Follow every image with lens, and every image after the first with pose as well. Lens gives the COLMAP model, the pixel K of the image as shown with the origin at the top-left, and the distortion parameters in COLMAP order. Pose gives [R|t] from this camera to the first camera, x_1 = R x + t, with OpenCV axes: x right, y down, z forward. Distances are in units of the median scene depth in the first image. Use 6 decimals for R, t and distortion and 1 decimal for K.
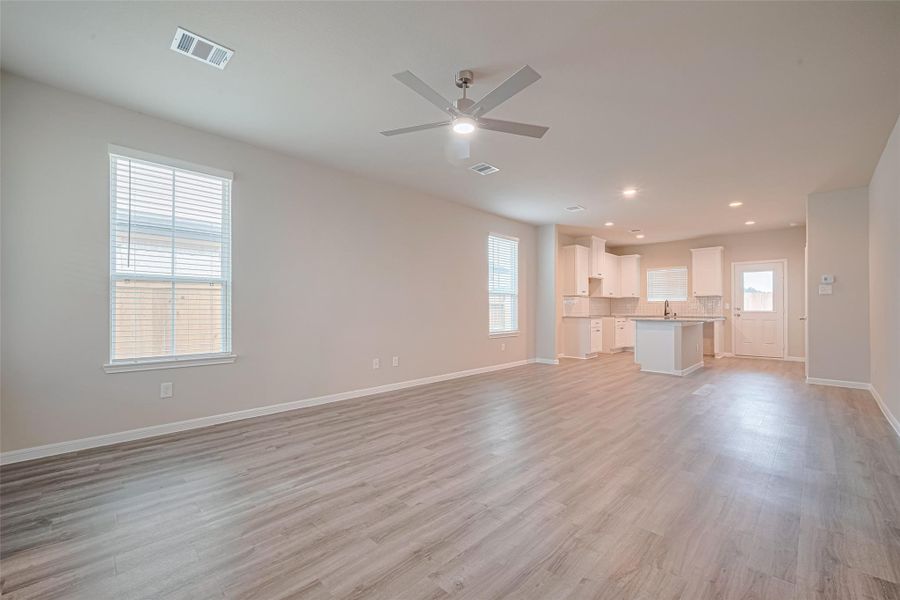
lens RADIAL K [[364.2, 0, 448.8], [0, 364.2, 308.6], [0, 0, 1]] dist [0.003677, 0.000581]
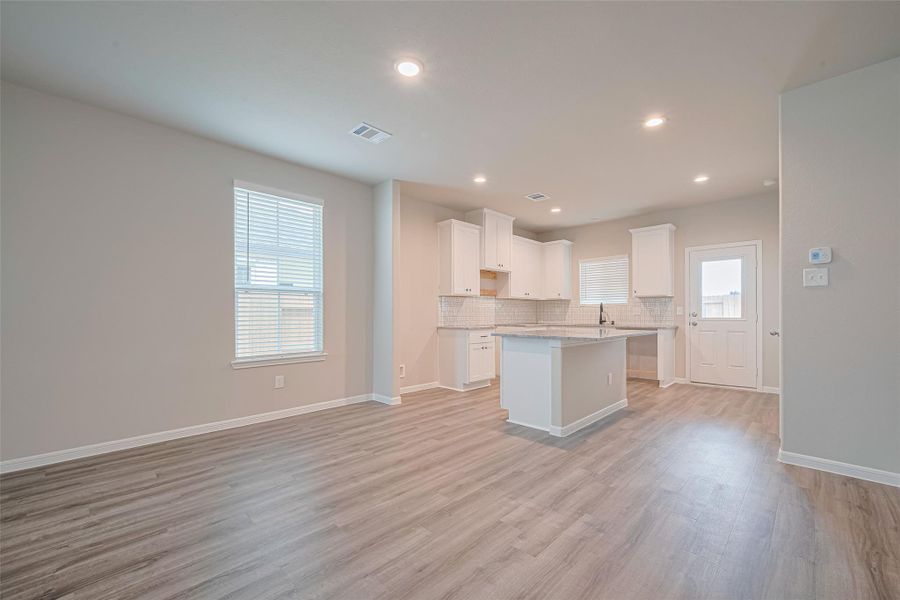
lens RADIAL K [[358.9, 0, 462.8], [0, 358.9, 317.4], [0, 0, 1]] dist [0.001162, 0.000467]
pose [[0.999864, -0.001905, 0.016397, 0.406526], [0.001743, 0.999949, 0.009925, -0.002679], [-0.016415, -0.009895, 0.999816, 0.388846]]
